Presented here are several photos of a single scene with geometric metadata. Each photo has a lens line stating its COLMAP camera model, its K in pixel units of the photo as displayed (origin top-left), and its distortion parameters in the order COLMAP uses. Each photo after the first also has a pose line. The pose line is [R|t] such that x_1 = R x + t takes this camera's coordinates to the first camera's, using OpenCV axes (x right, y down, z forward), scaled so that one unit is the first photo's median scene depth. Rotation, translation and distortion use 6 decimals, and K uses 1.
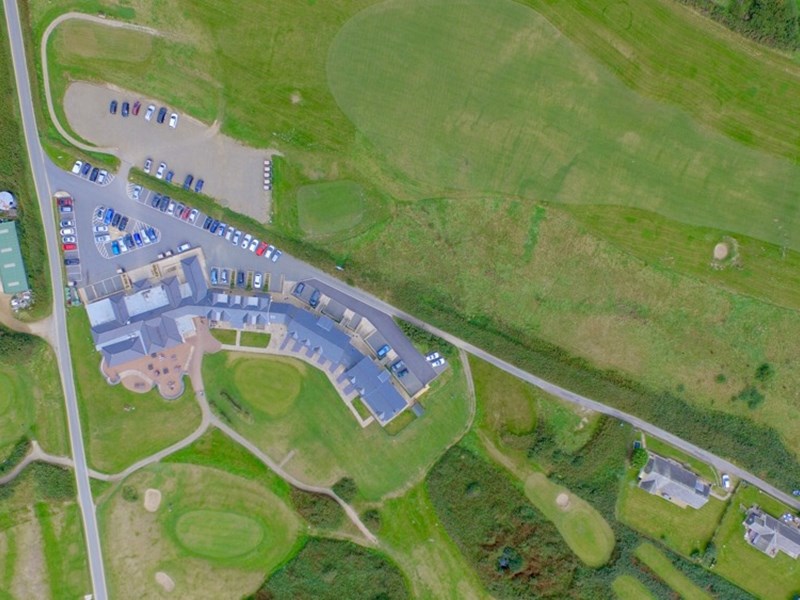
lens RADIAL K [[617.9, 0, 402.5], [0, 617.9, 297.8], [0, 0, 1]] dist [-0.014387, 0.009616]
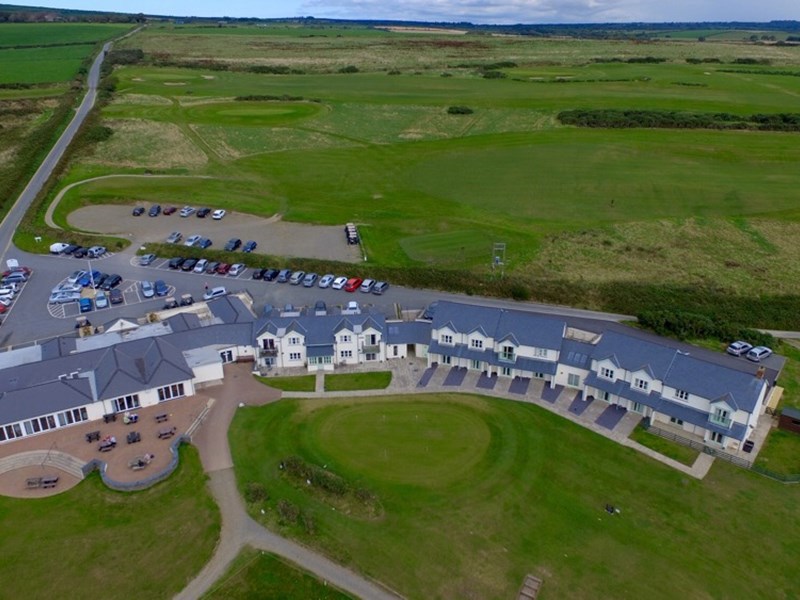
lens RADIAL K [[617.9, 0, 402.5], [0, 617.9, 297.8], [0, 0, 1]] dist [-0.014387, 0.009616]
pose [[0.982316, -0.080589, 0.169002, -0.277845], [0.187103, 0.388940, -0.902063, 0.450445], [0.006965, 0.917732, 0.397140, 0.769113]]
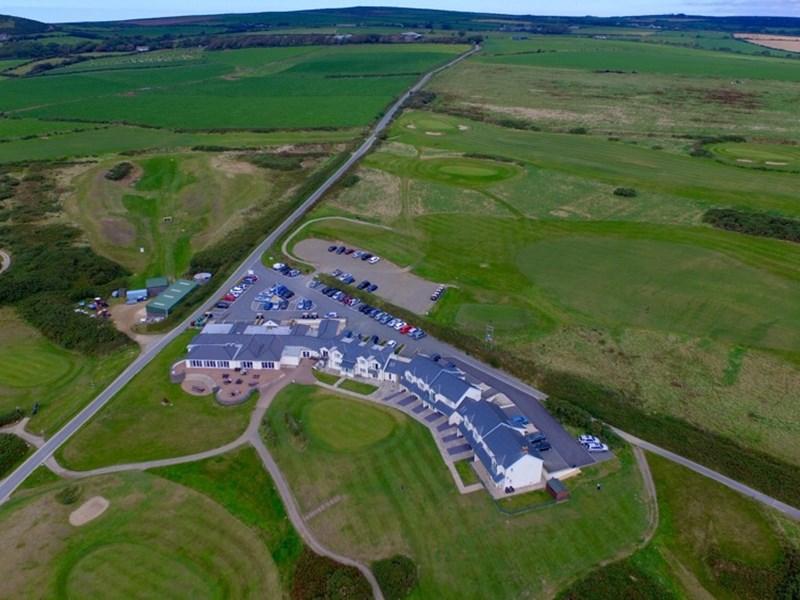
lens RADIAL K [[617.9, 0, 402.5], [0, 617.9, 297.8], [0, 0, 1]] dist [-0.014387, 0.009616]
pose [[0.938416, 0.139371, -0.316149, 0.046931], [-0.345503, 0.382434, -0.856955, 0.677584], [0.001472, 0.913411, 0.407035, 0.576603]]
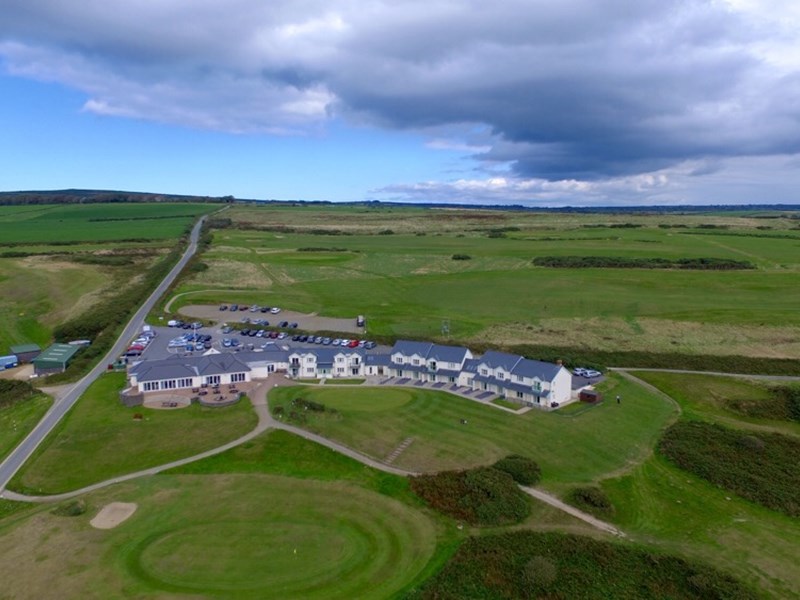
lens RADIAL K [[617.9, 0, 402.5], [0, 617.9, 297.8], [0, 0, 1]] dist [-0.014387, 0.009616]
pose [[0.995744, -0.018761, 0.090228, -0.235180], [0.091931, 0.133460, -0.986781, 0.800861], [0.006471, 0.990877, 0.134617, 0.798455]]
